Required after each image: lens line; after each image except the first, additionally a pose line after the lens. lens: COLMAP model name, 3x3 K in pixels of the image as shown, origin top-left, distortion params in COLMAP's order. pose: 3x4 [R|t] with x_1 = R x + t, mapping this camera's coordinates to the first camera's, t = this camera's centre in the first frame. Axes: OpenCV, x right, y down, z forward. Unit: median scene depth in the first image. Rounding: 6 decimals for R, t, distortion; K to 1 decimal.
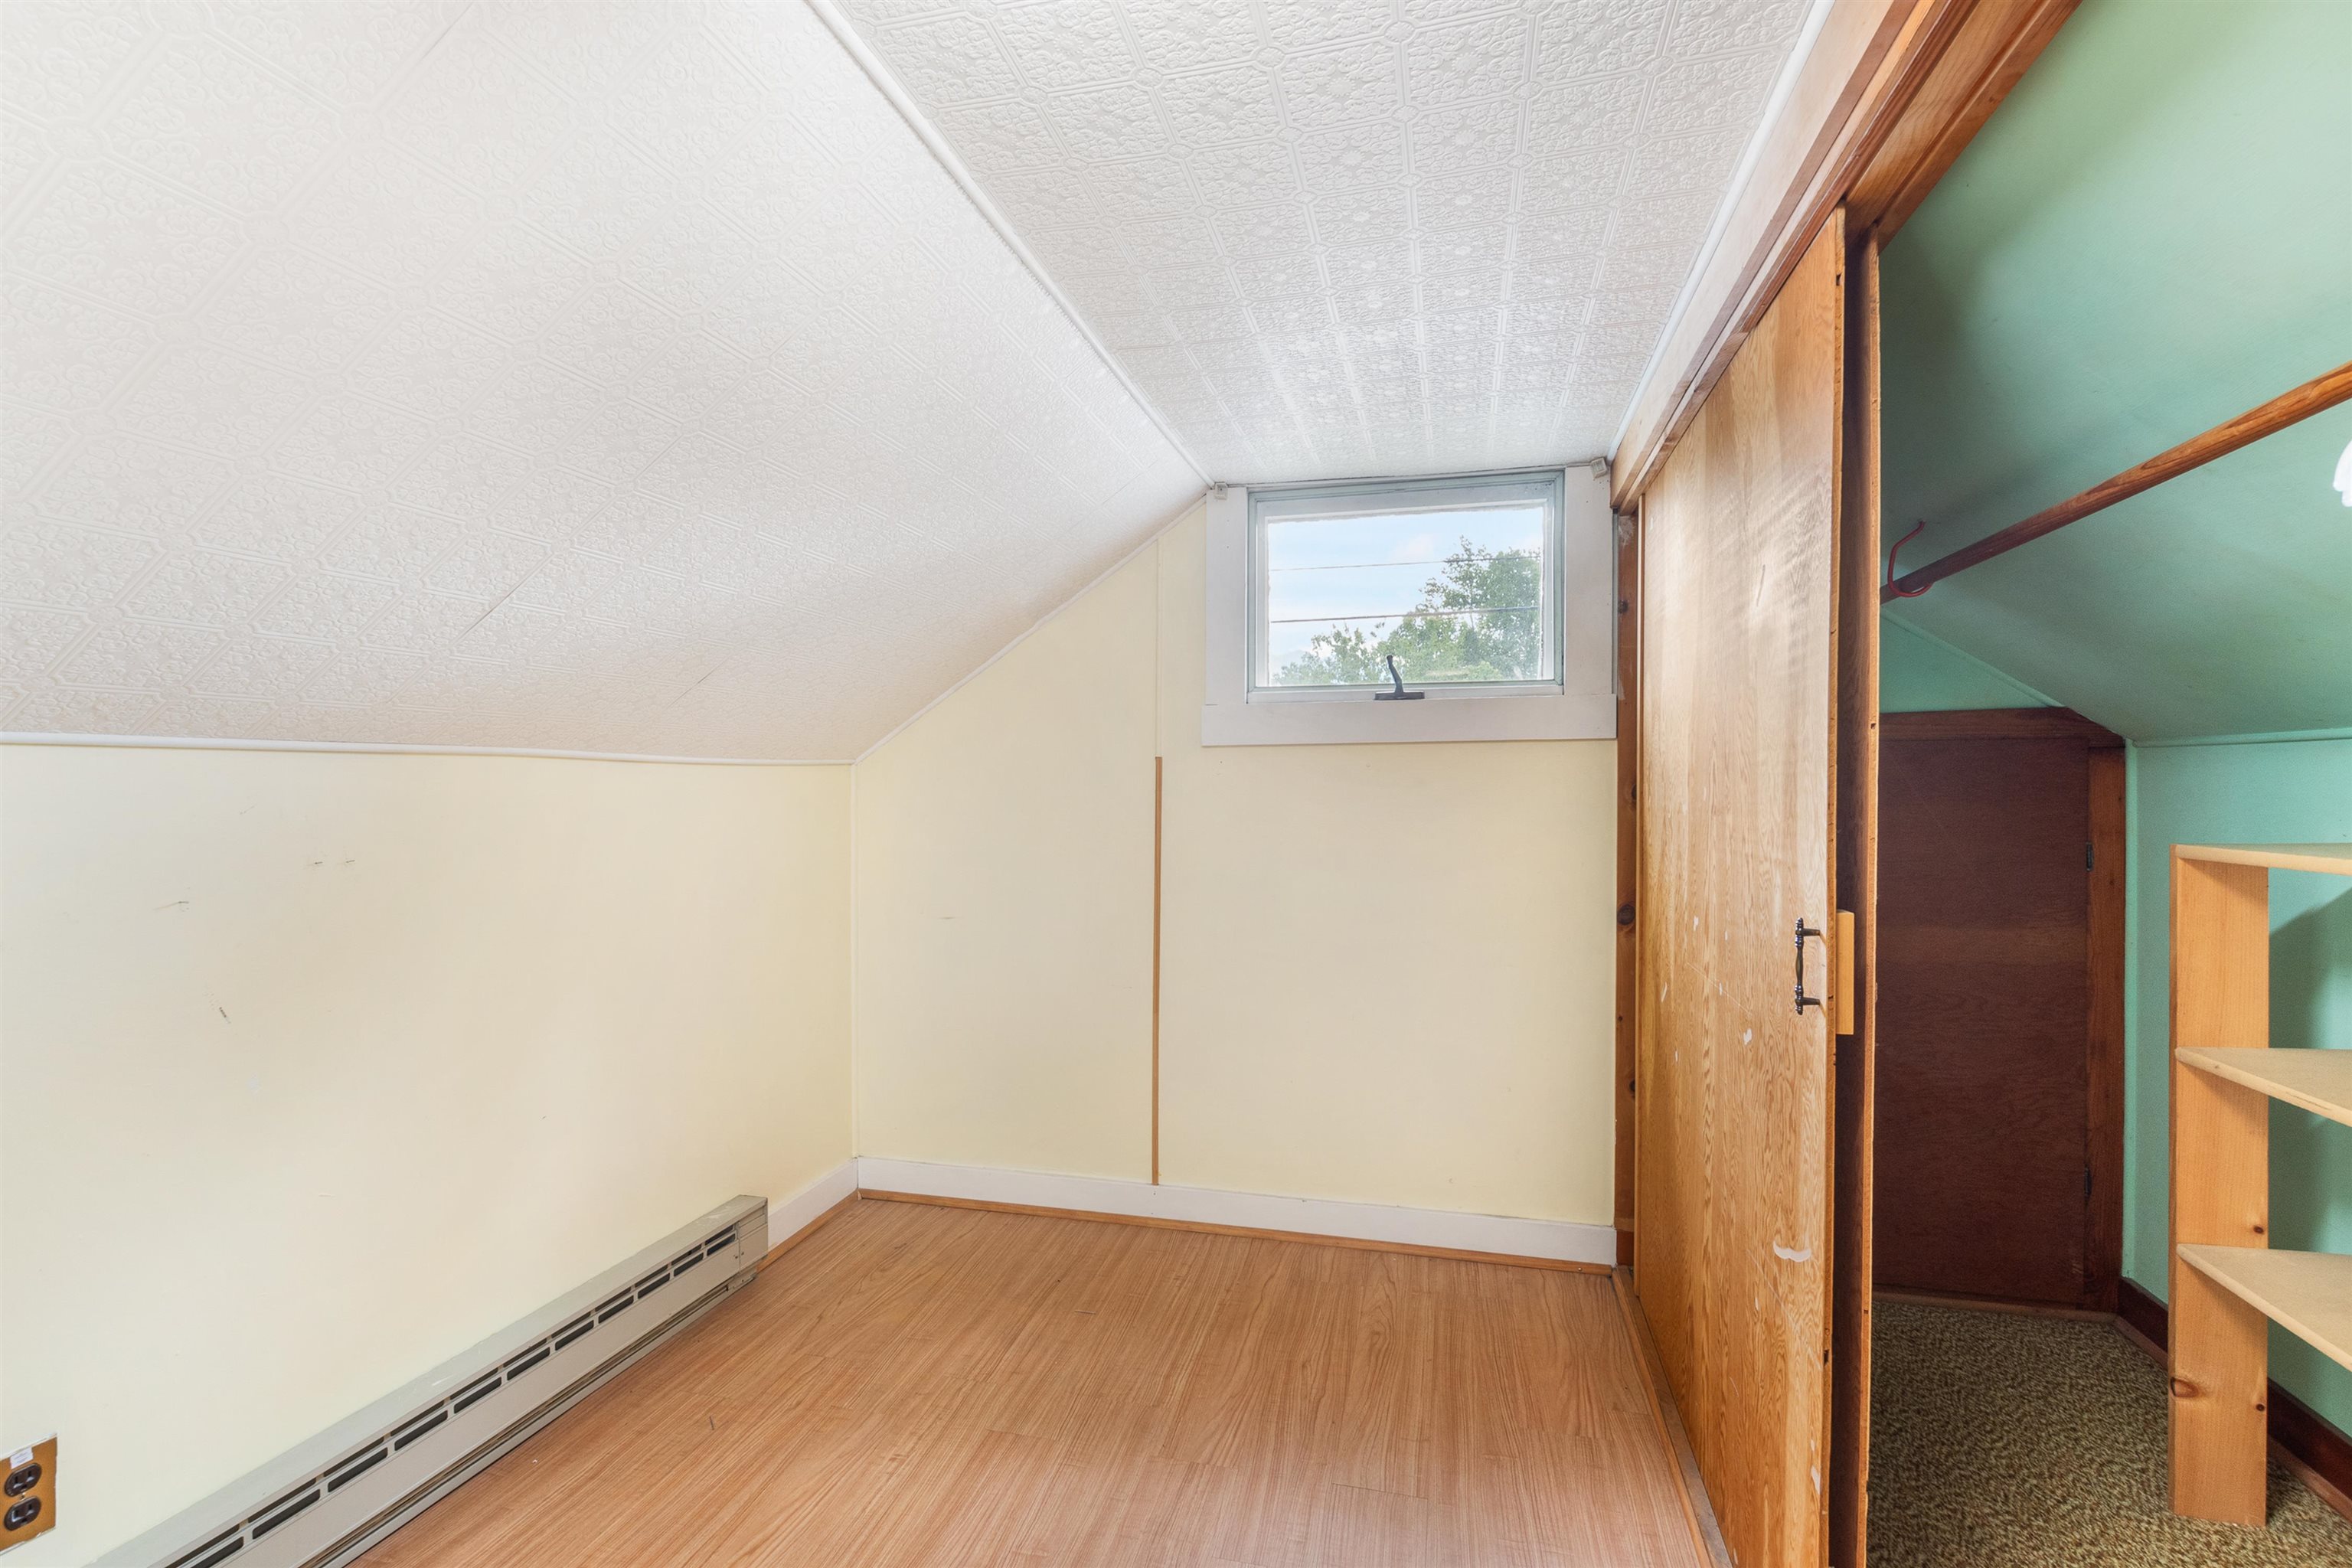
lens RADIAL K [[1073.2, 0, 1164.4], [0, 1073.2, 798.3], [0, 0, 1]] dist [-0.001821, -0.000676]
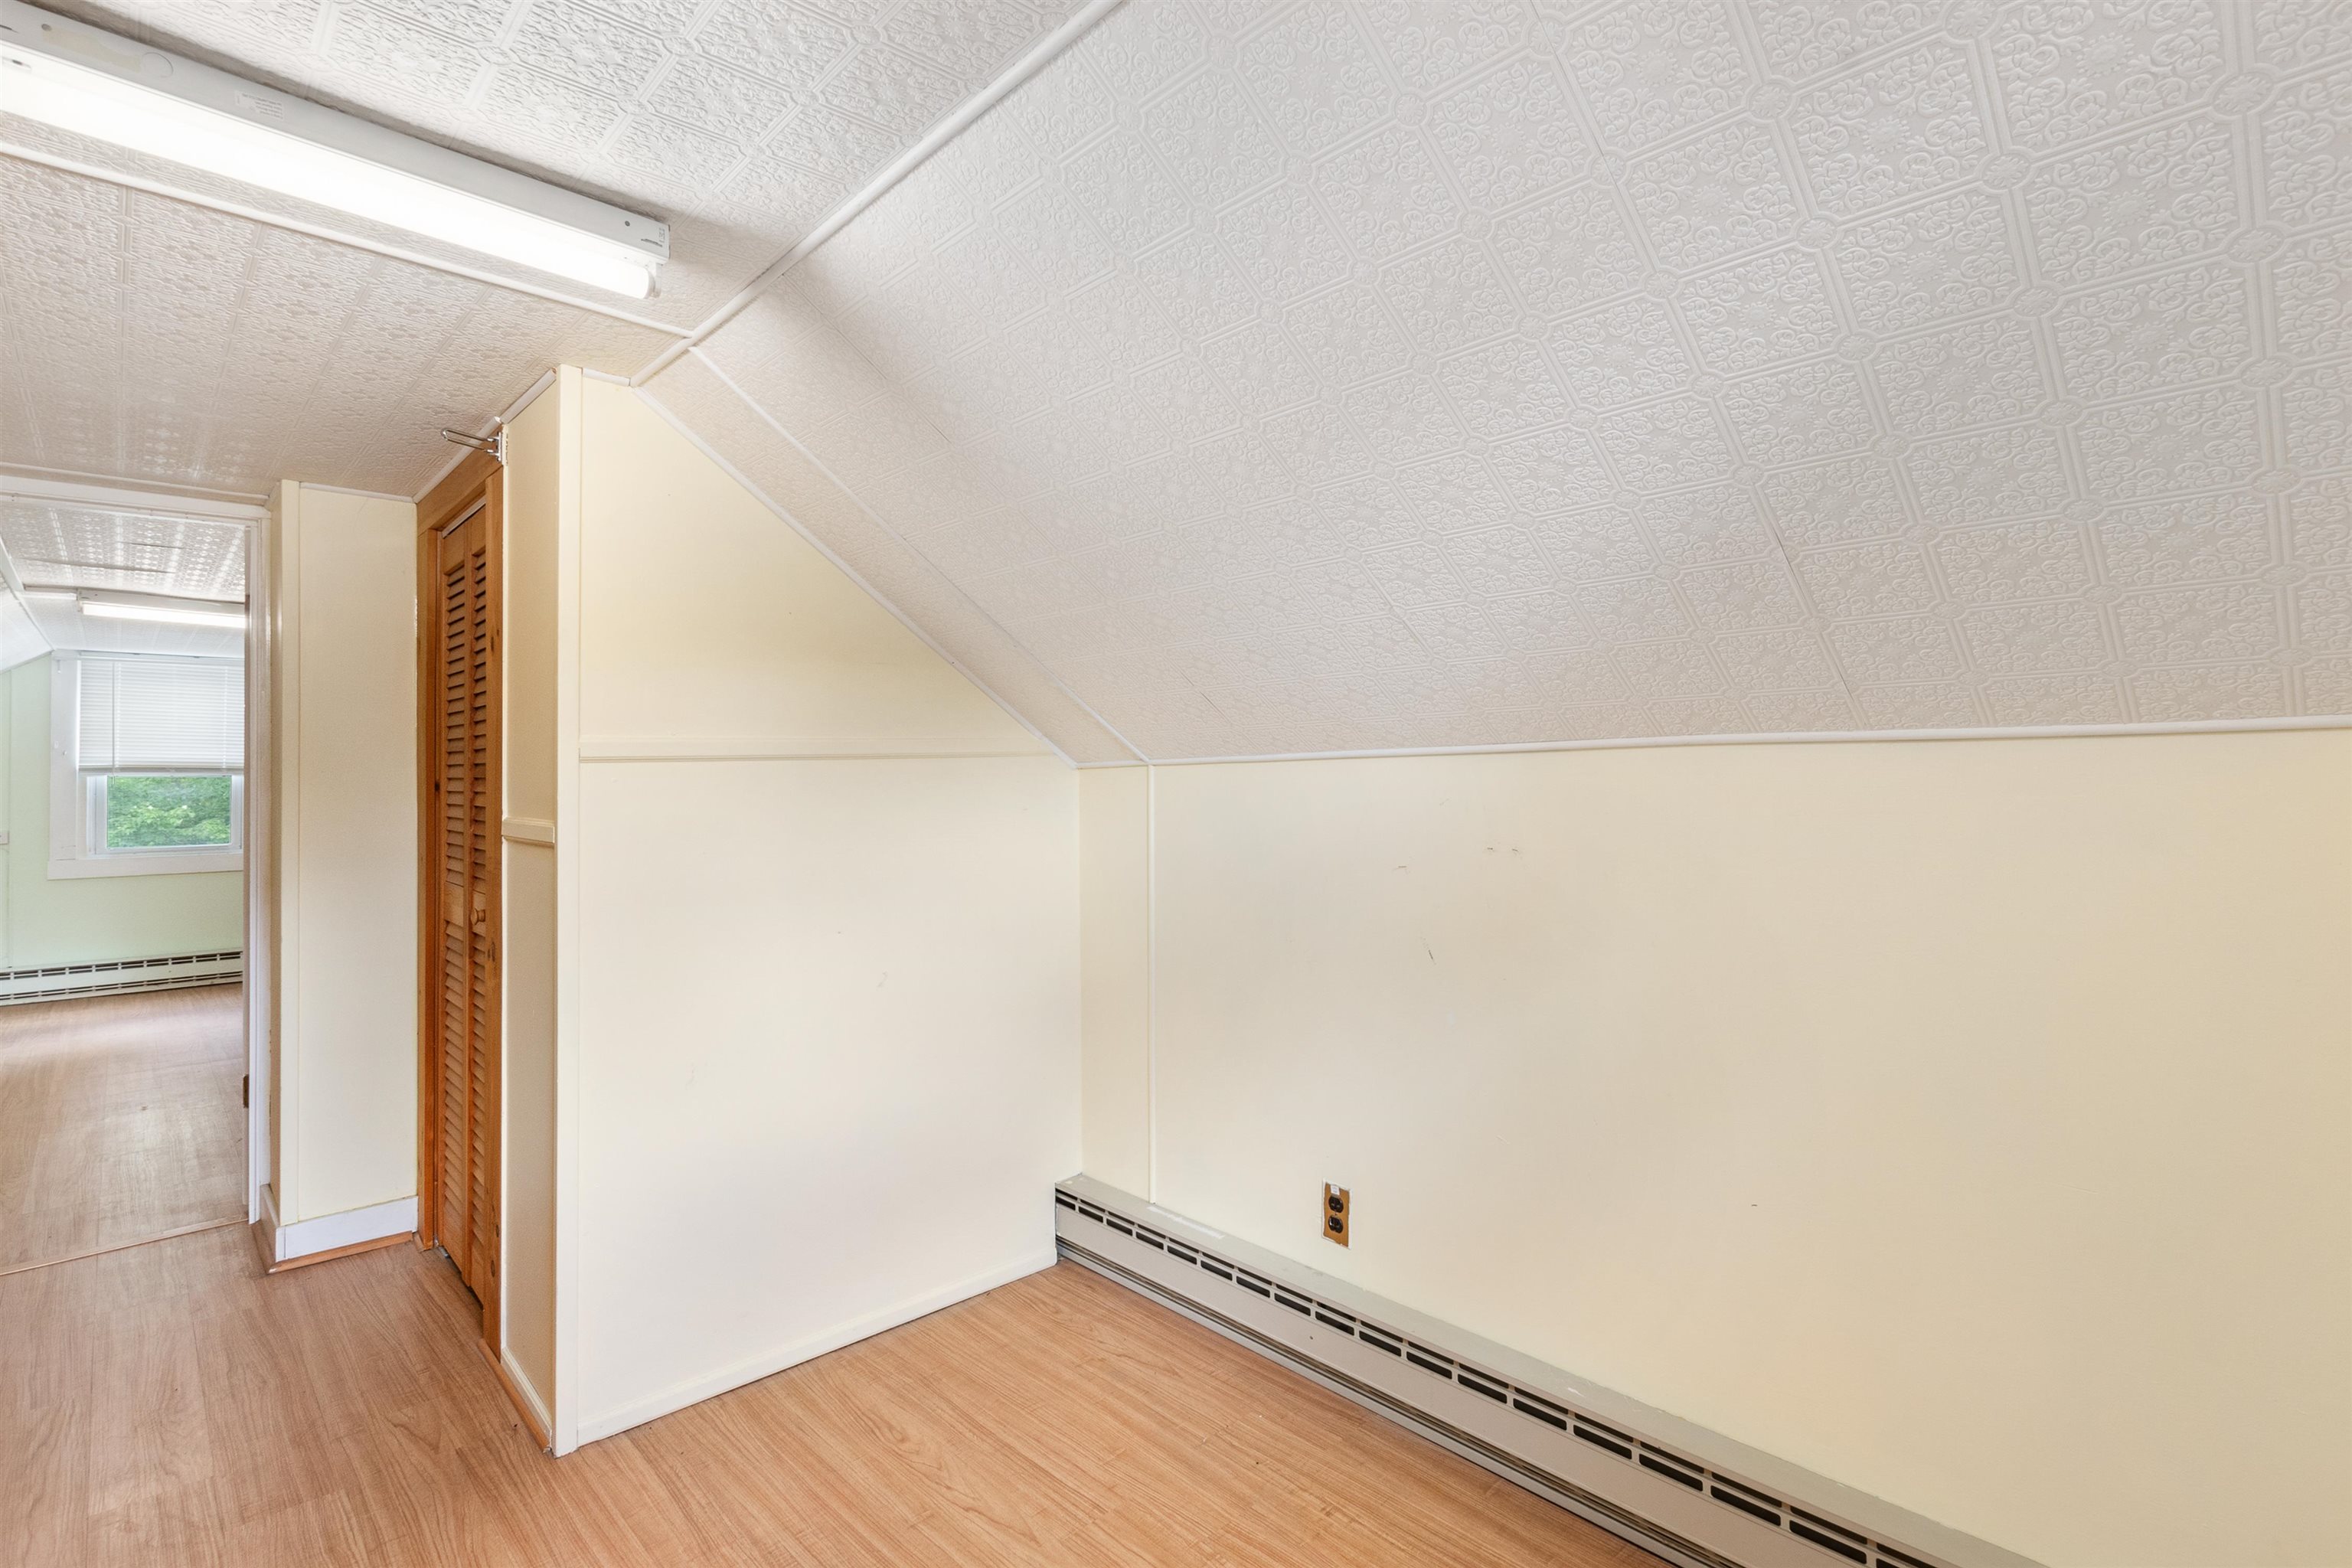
lens RADIAL K [[1082.9, 0, 1175.9], [0, 1082.9, 751.1], [0, 0, 1]] dist [0.000933, -0.004964]
pose [[-0.518797, -0.009310, -0.854847, 0.259412], [0.008206, 0.999840, -0.015869, -0.020635], [0.854858, -0.015248, -0.518638, 0.862501]]
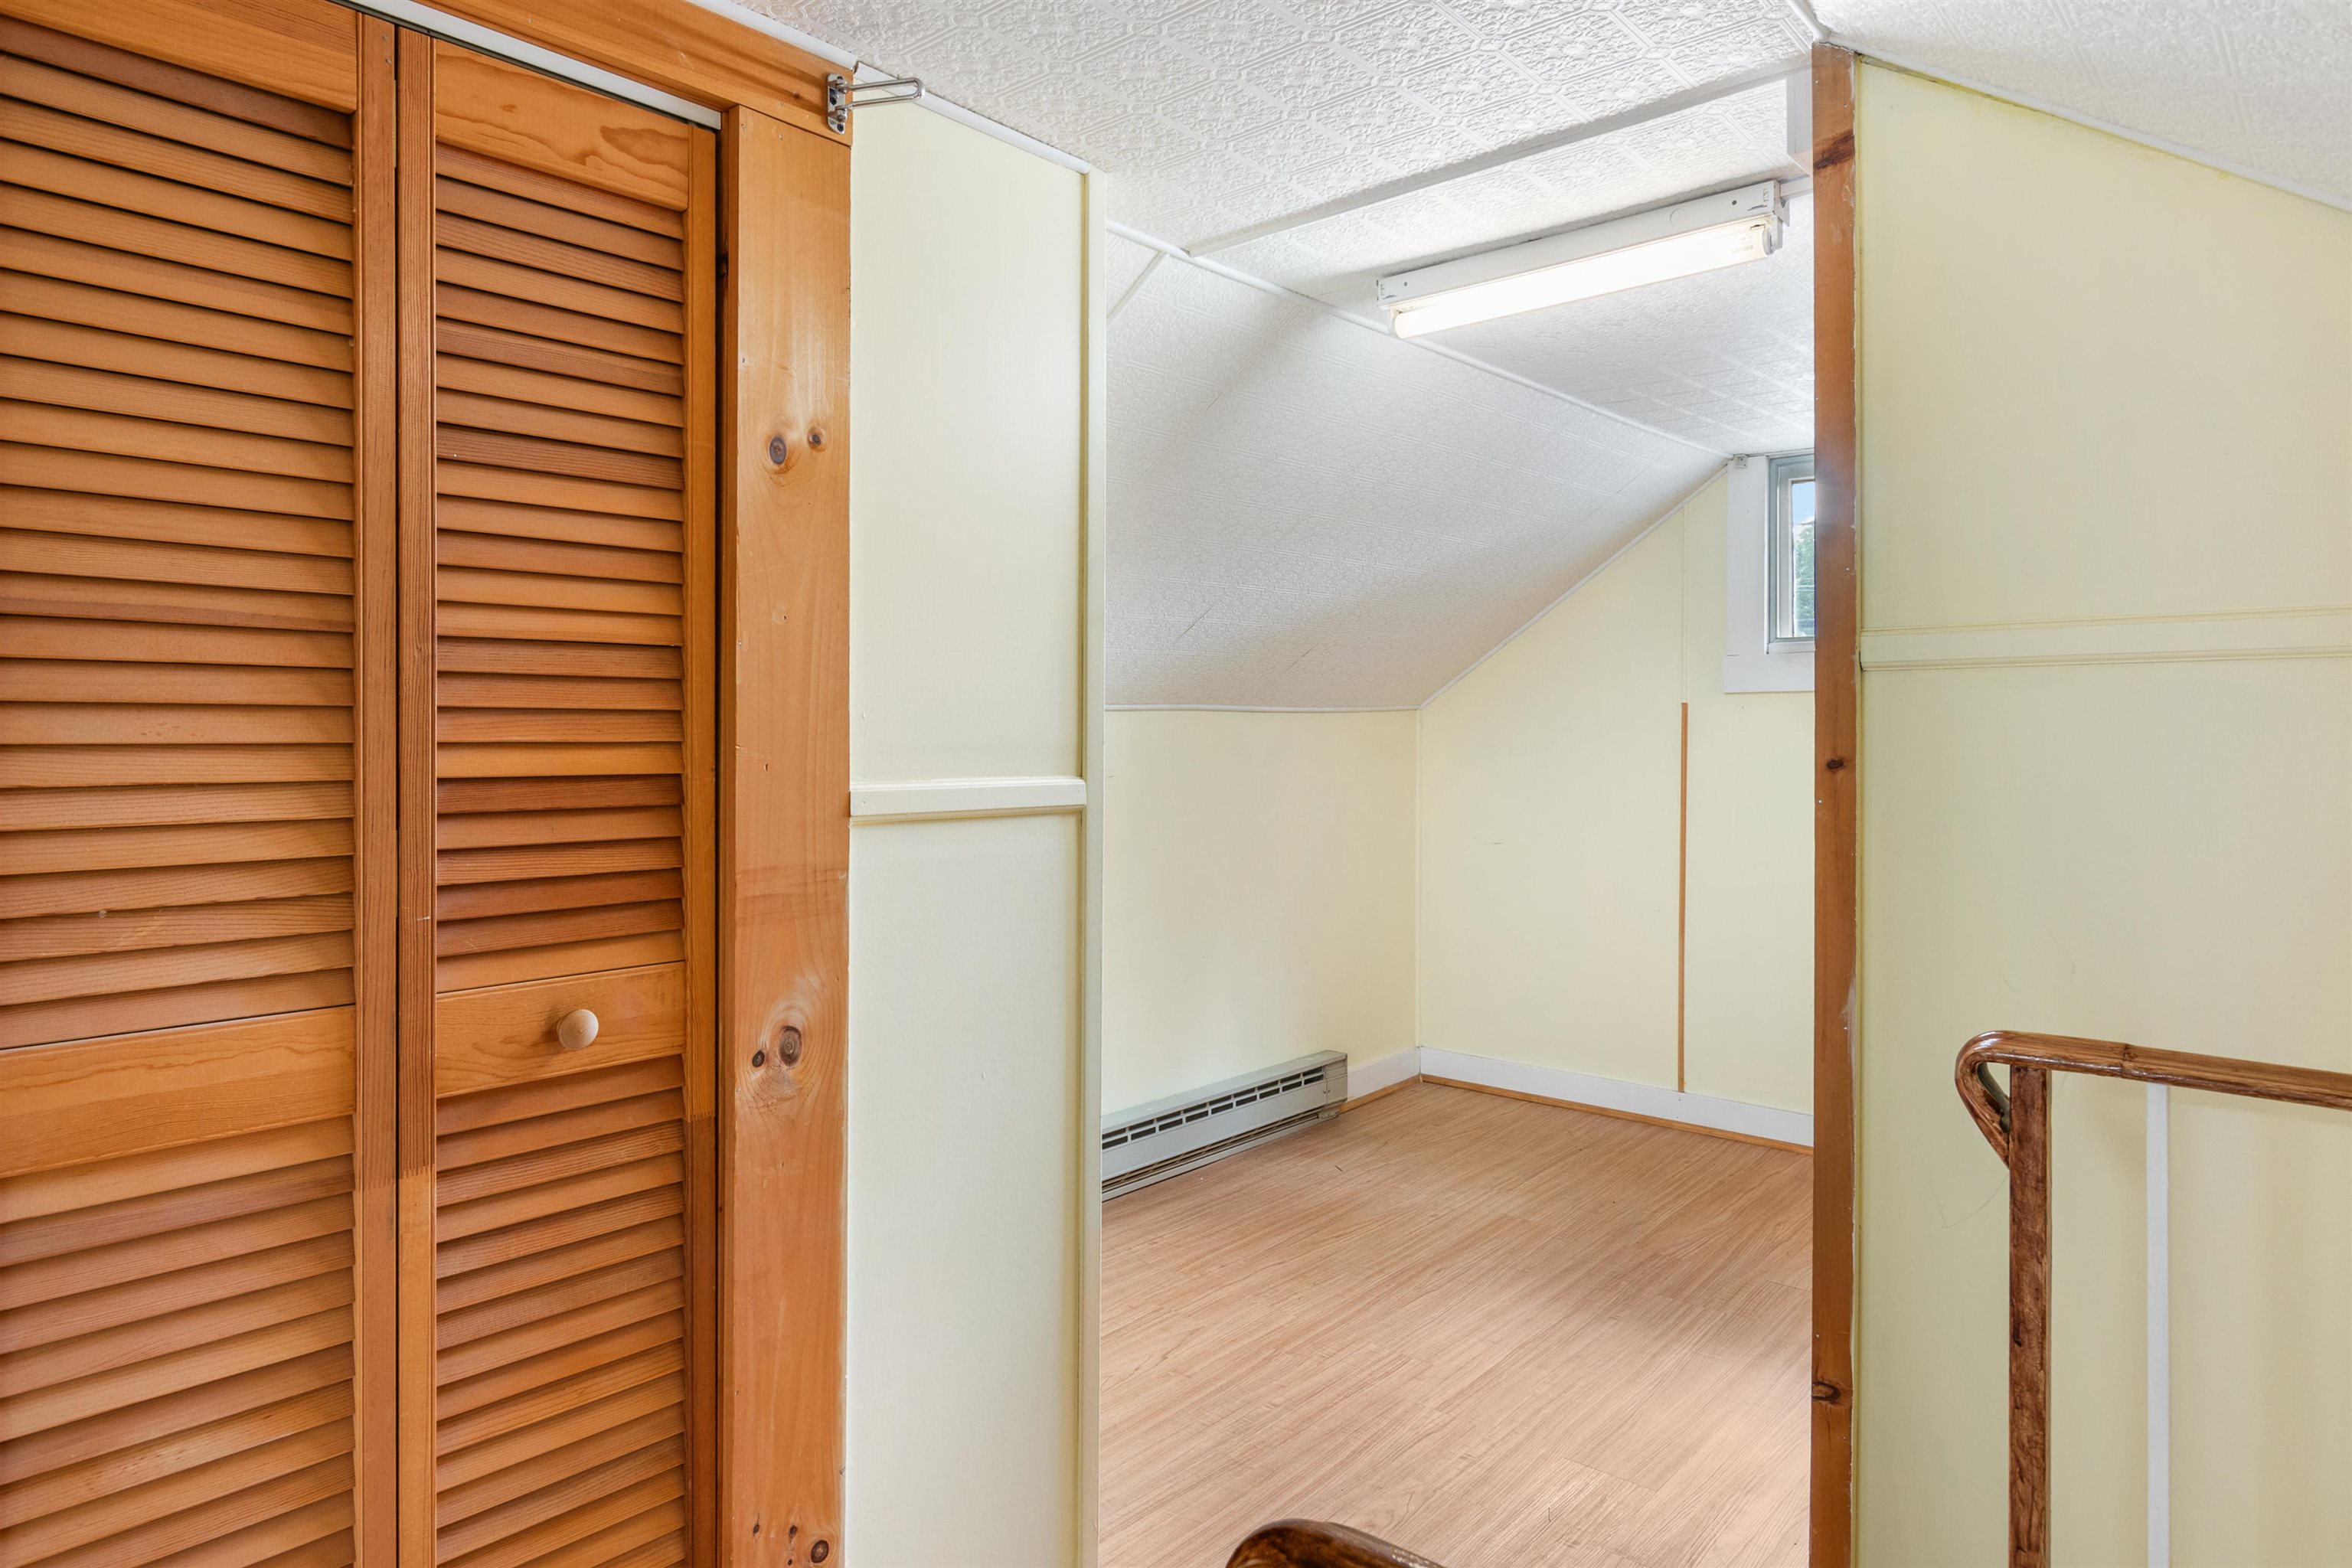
lens RADIAL K [[1364.1, 0, 1170.5], [0, 1364.1, 733.0], [0, 0, 1]] dist [-0.001939, -0.000475]
pose [[0.886939, 0.004010, -0.461869, 0.193814], [-0.004762, 0.999989, -0.000463, -0.005136], [0.461862, 0.002610, 0.886948, -0.544278]]
